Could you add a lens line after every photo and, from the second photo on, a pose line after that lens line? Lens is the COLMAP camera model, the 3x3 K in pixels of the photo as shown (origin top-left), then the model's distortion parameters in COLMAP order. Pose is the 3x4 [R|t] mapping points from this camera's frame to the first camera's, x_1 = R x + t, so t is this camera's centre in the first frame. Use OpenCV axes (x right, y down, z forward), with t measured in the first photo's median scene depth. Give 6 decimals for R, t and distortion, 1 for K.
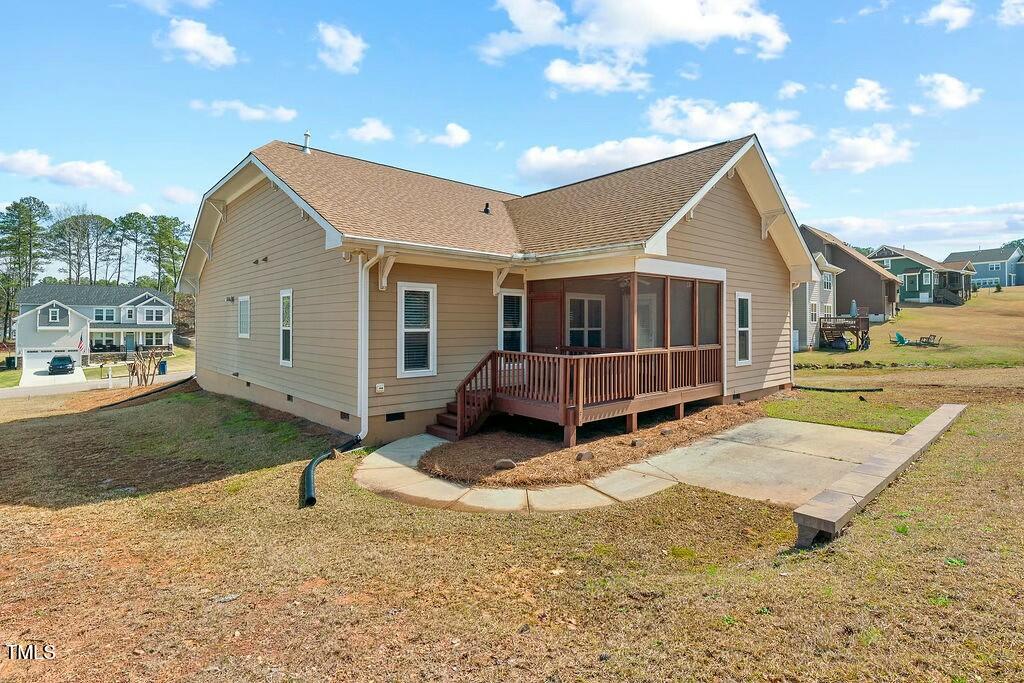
lens RADIAL K [[483.3, 0, 512.0], [0, 483.3, 341.5], [0, 0, 1]] dist [0.002666, -0.000032]
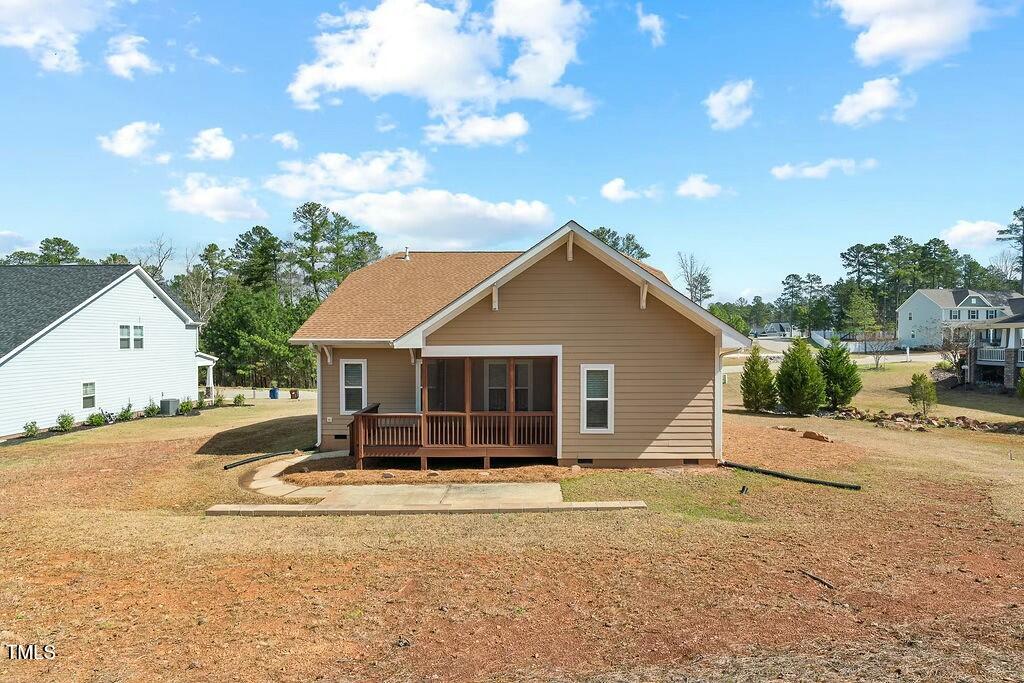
lens RADIAL K [[483.3, 0, 512.0], [0, 483.3, 341.5], [0, 0, 1]] dist [0.002666, -0.000032]
pose [[0.753133, 0.002434, -0.657864, 1.266972], [-0.024890, 0.999383, -0.024796, -0.147133], [0.657397, 0.035049, 0.752729, 0.089976]]
